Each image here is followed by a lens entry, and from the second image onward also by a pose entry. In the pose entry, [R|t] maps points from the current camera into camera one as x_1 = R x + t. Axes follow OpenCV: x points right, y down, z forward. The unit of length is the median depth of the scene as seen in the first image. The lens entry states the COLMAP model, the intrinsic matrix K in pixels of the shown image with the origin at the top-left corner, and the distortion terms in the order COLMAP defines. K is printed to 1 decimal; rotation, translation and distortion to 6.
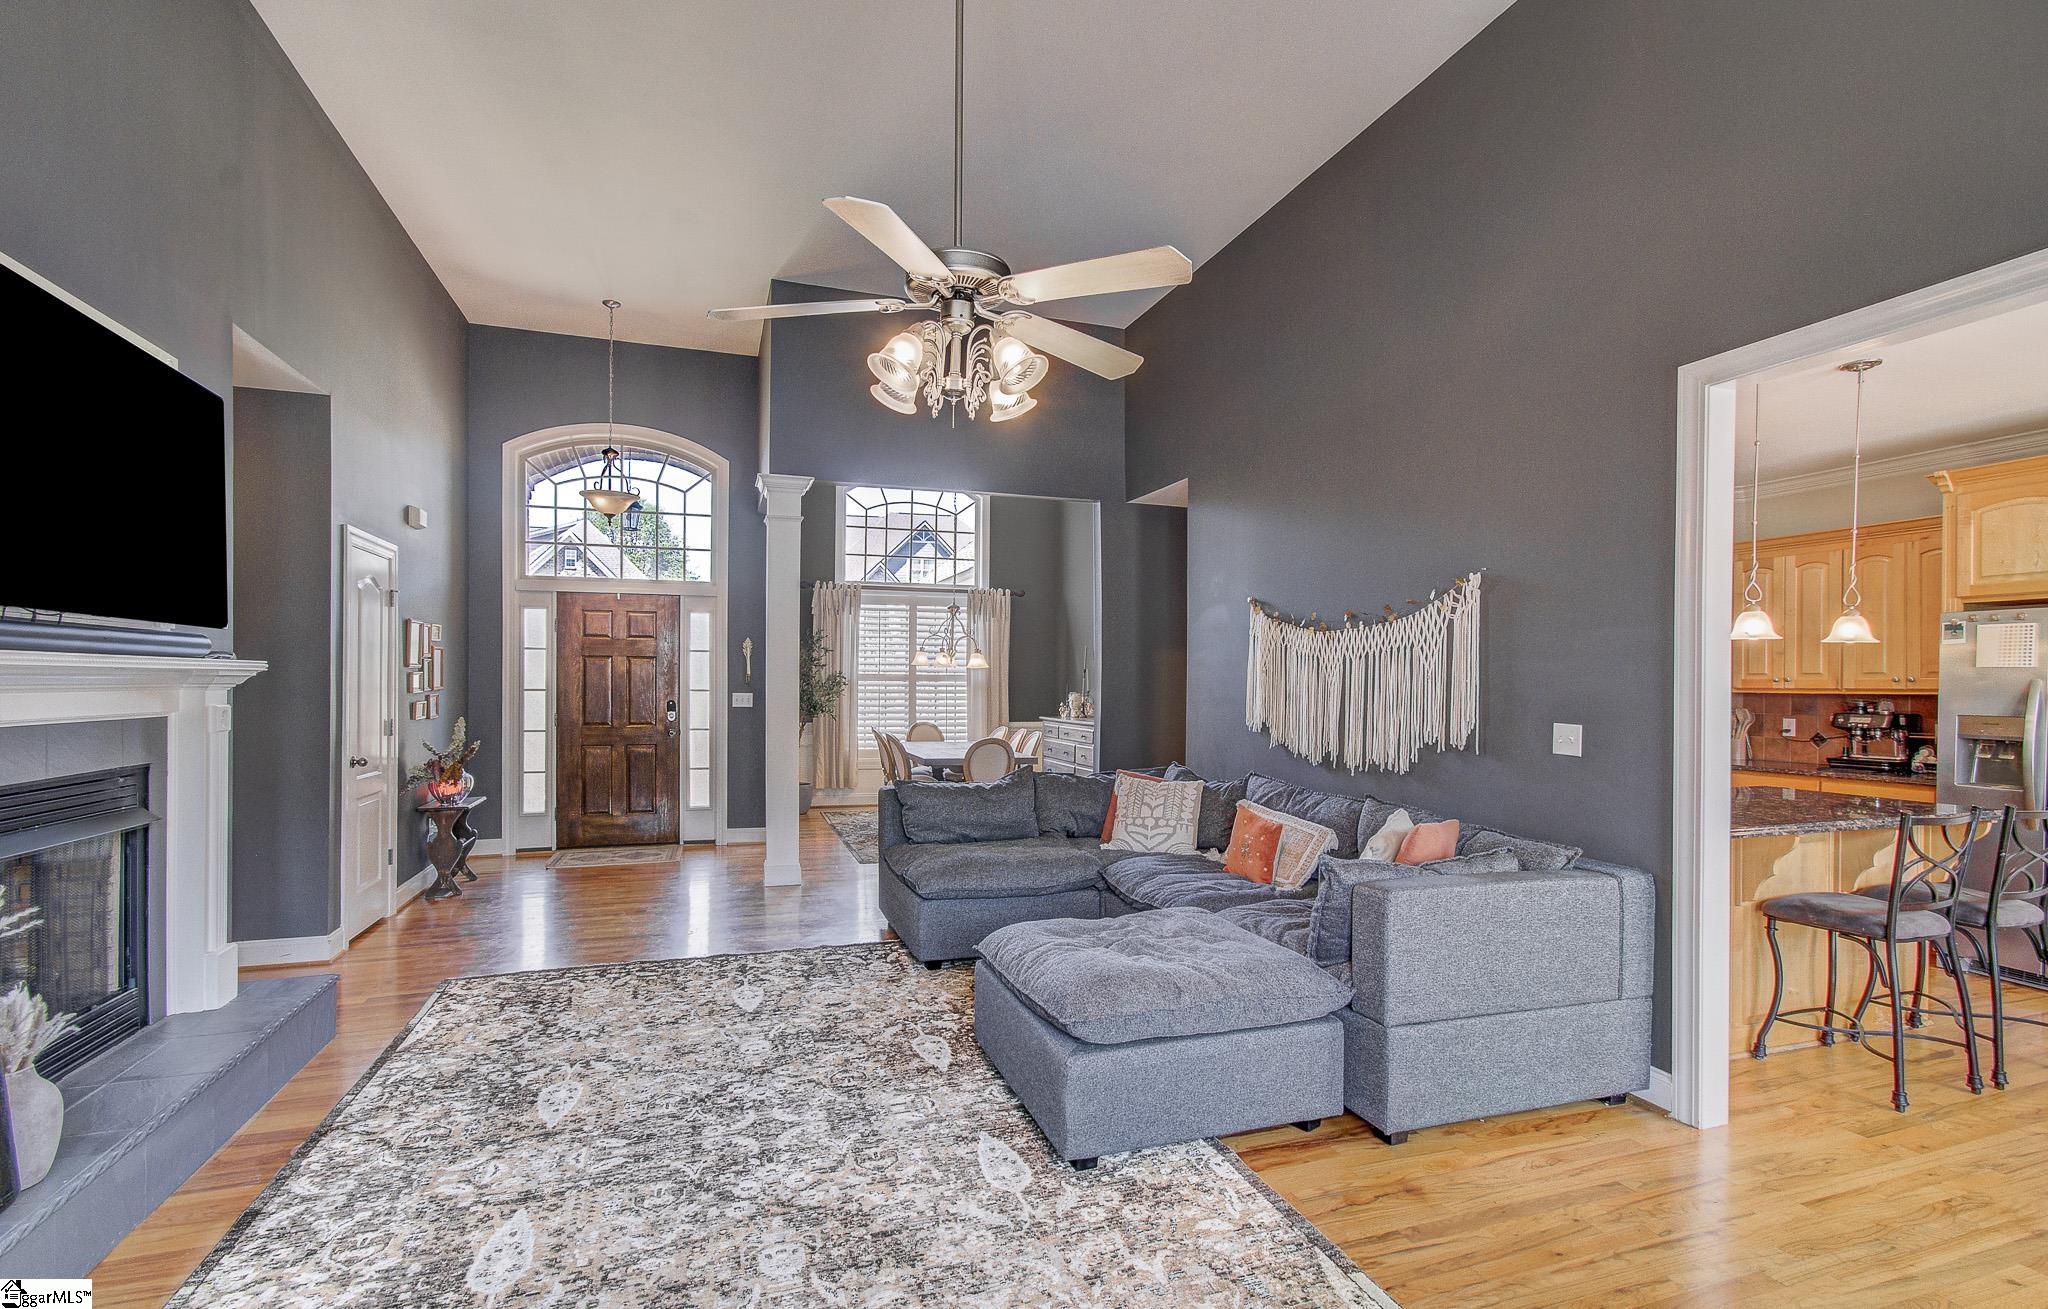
lens RADIAL K [[899.3, 0, 1023.3], [0, 899.3, 687.8], [0, 0, 1]] dist [-0.001960, 0.002390]
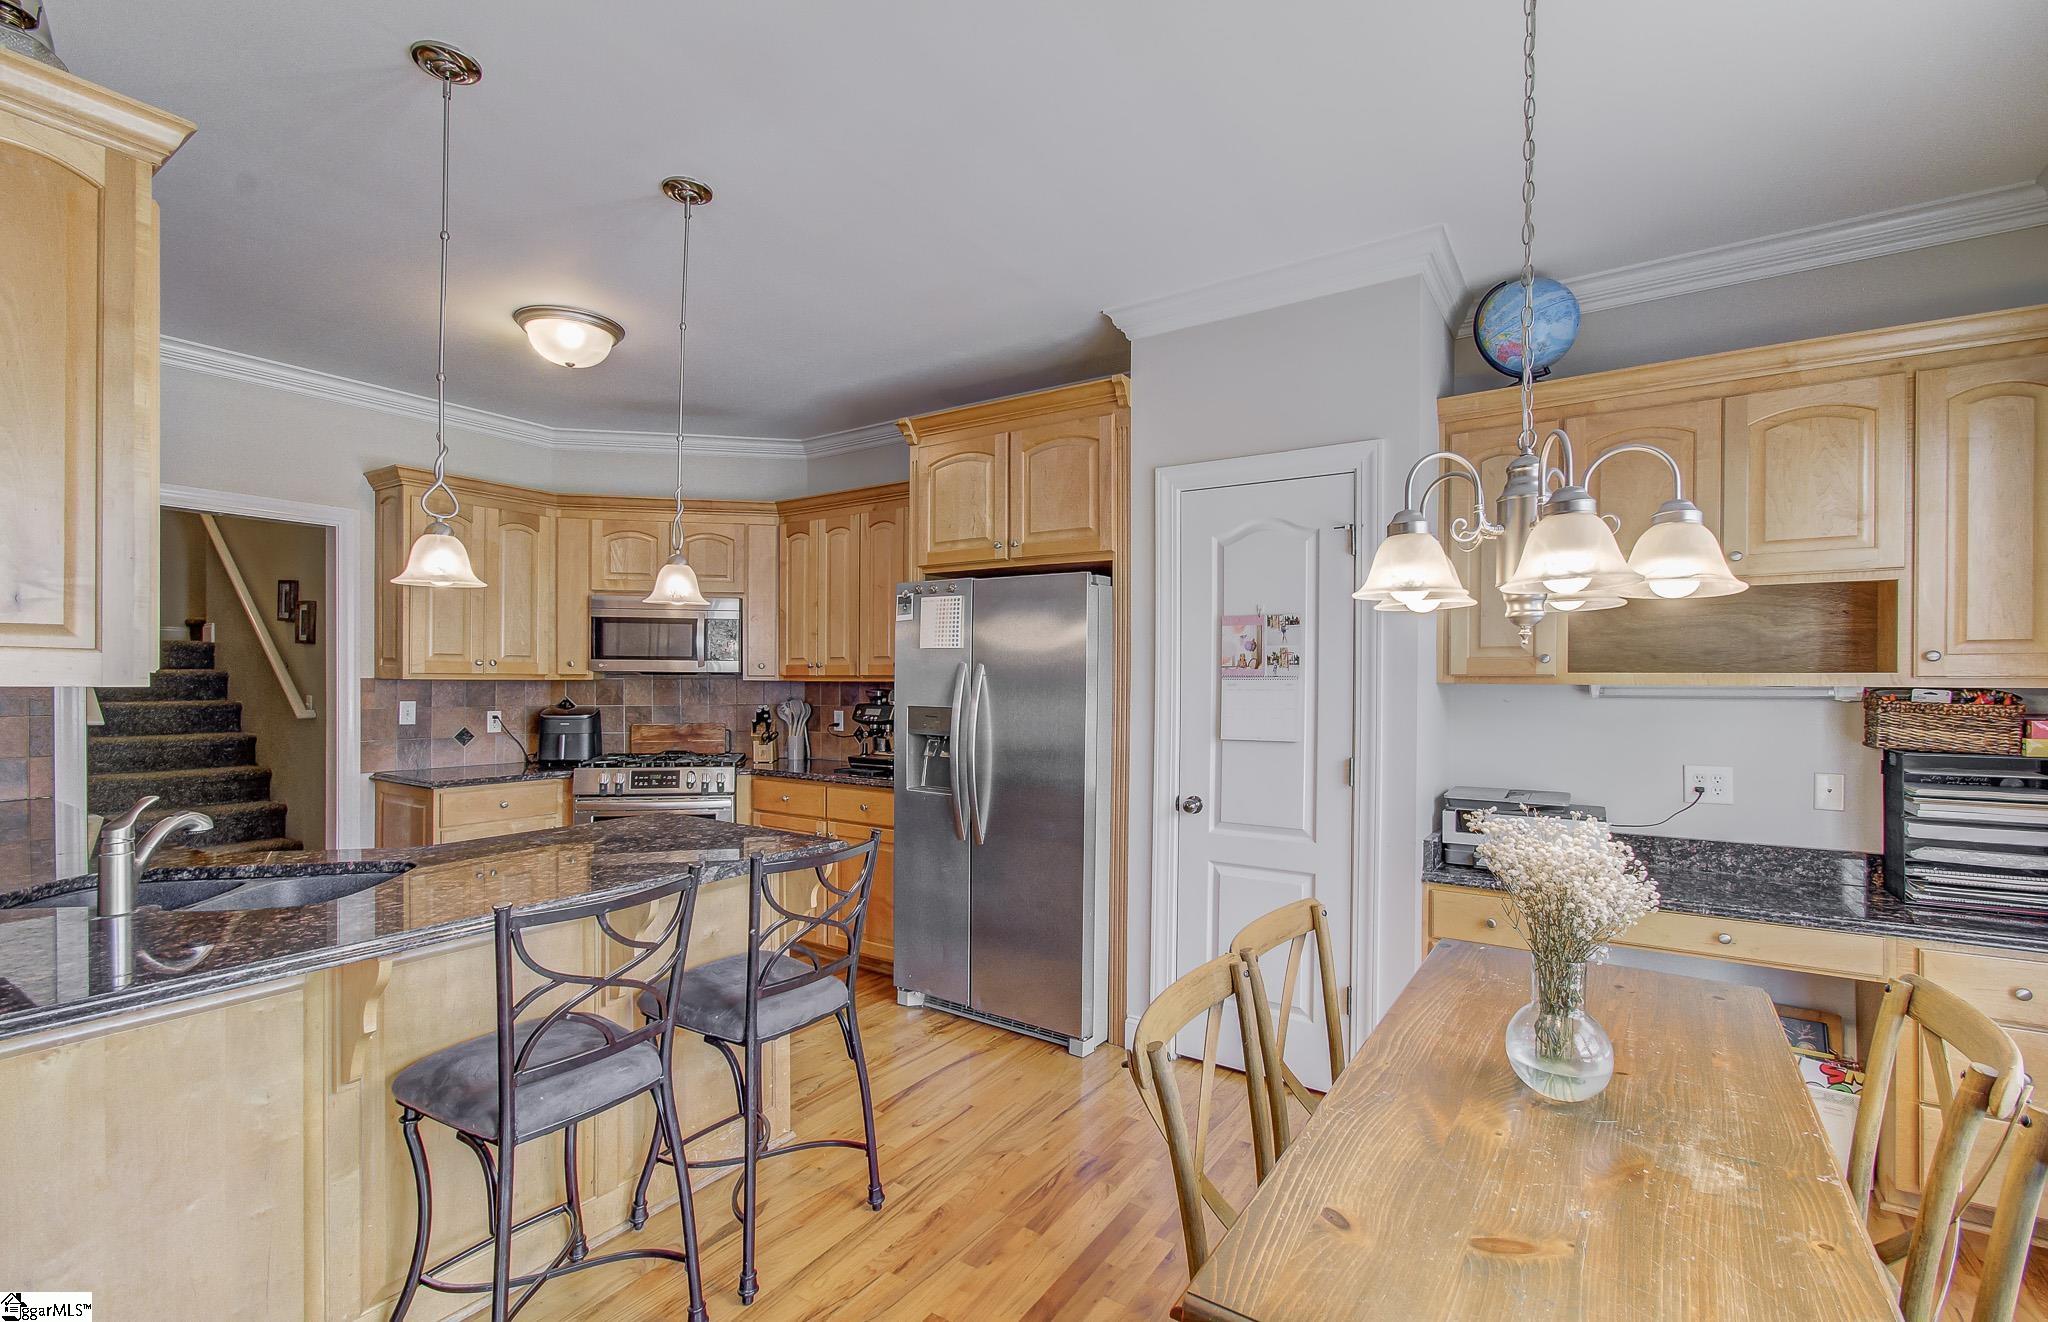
lens RADIAL K [[899.3, 0, 1005.7], [0, 899.3, 672.8], [0, 0, 1]] dist [-0.001960, 0.002390]
pose [[0.808868, -0.002175, 0.587986, 0.798033], [0.006634, 0.999963, -0.005428, 0.005995], [-0.587953, 0.008291, 0.808853, 0.350037]]
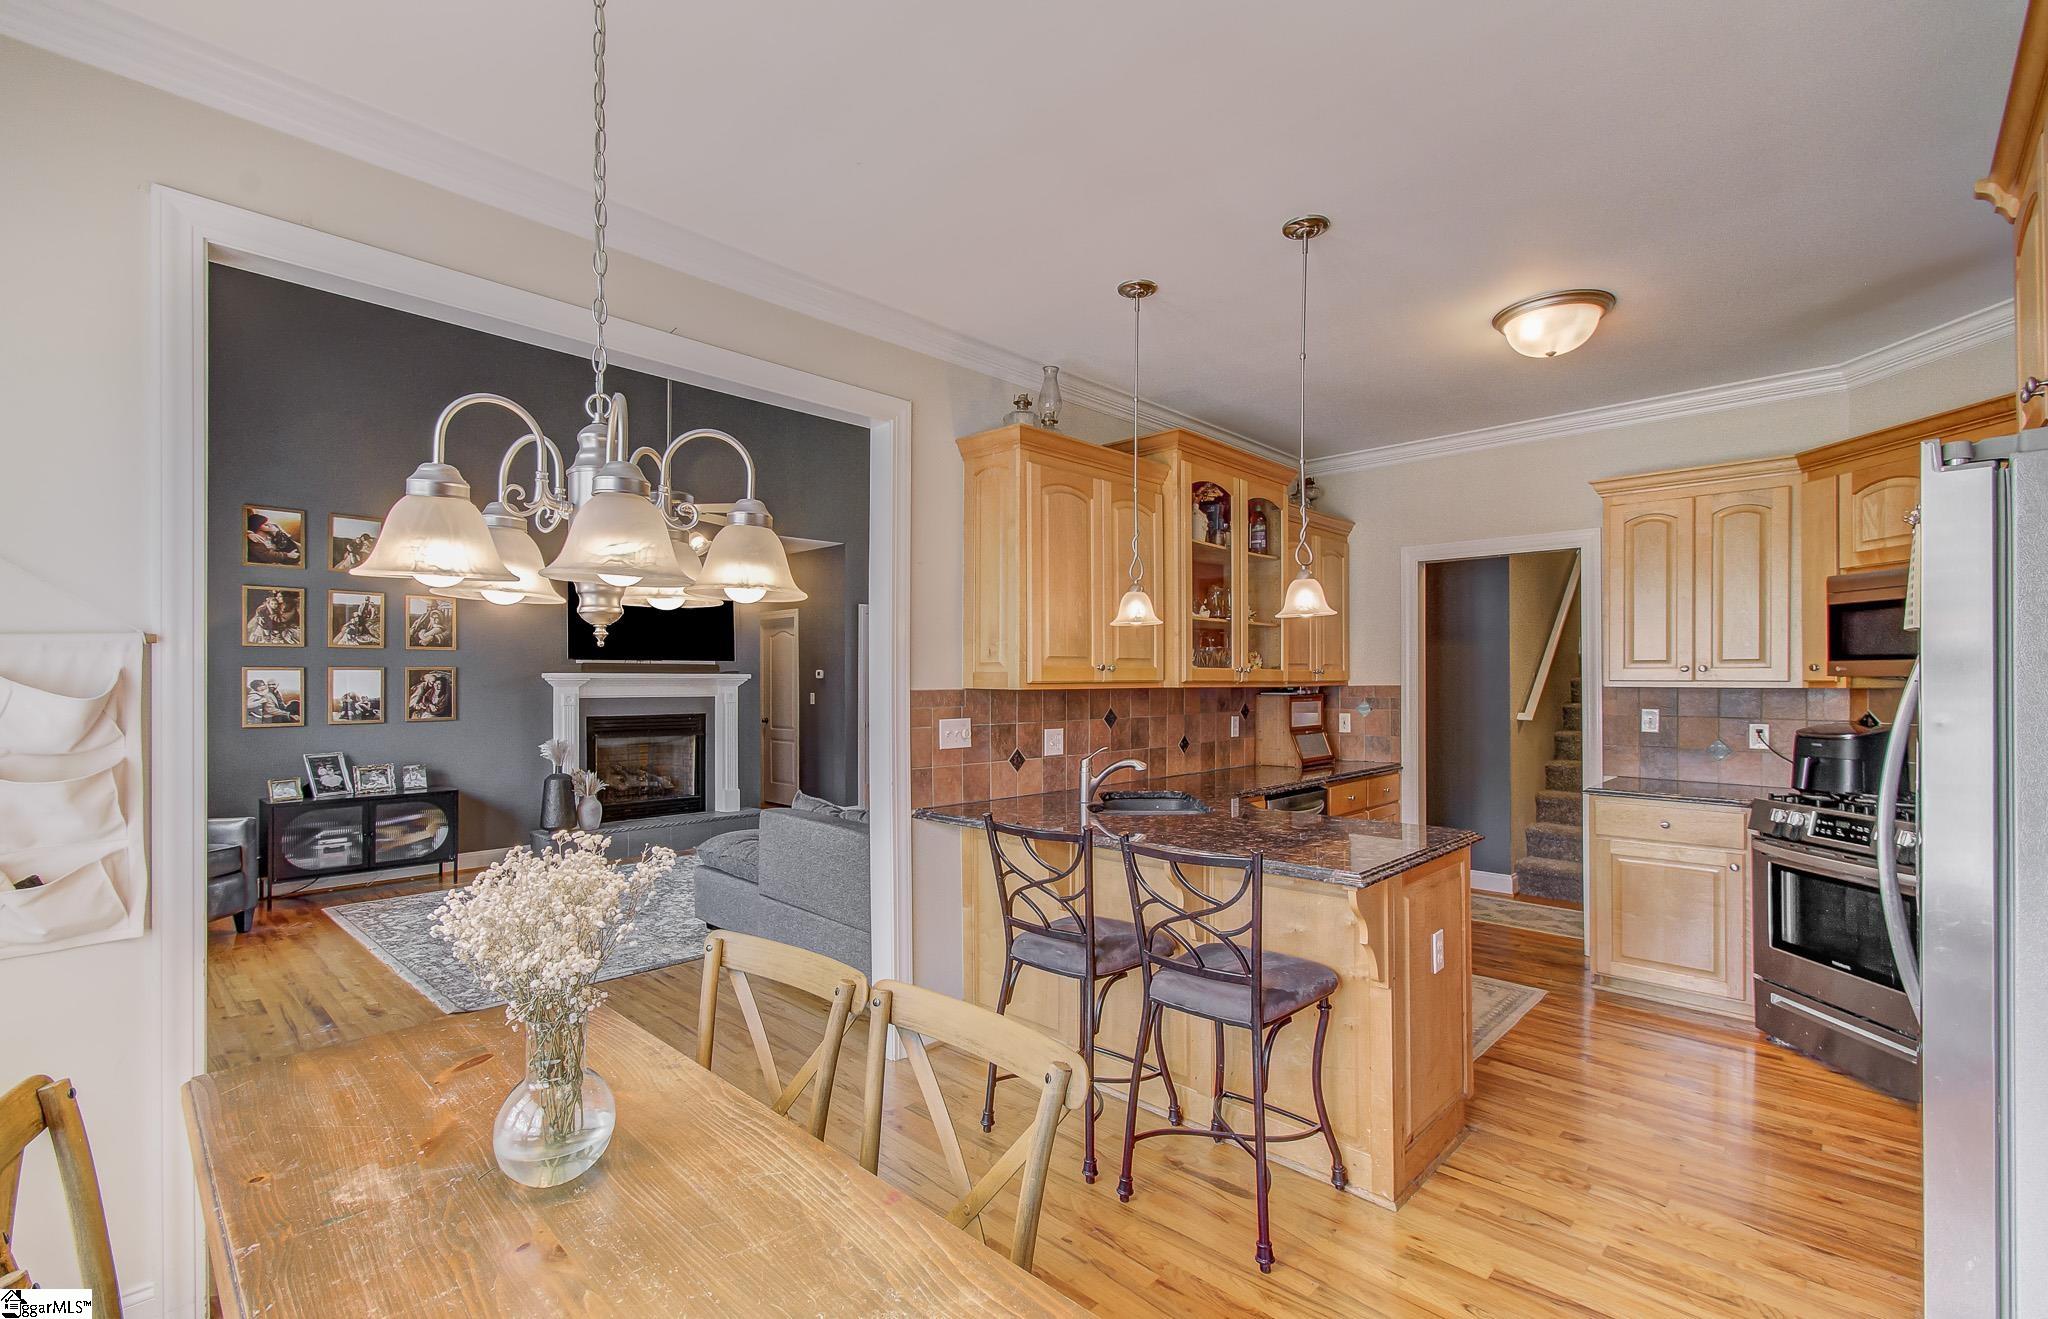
lens RADIAL K [[899.3, 0, 1021.9], [0, 899.3, 674.8], [0, 0, 1]] dist [-0.001960, 0.002390]
pose [[0.458220, -0.013534, -0.888736, 1.582174], [-0.002519, 0.999860, -0.016525, 0.009187], [0.888835, 0.009811, 0.458122, 0.522032]]
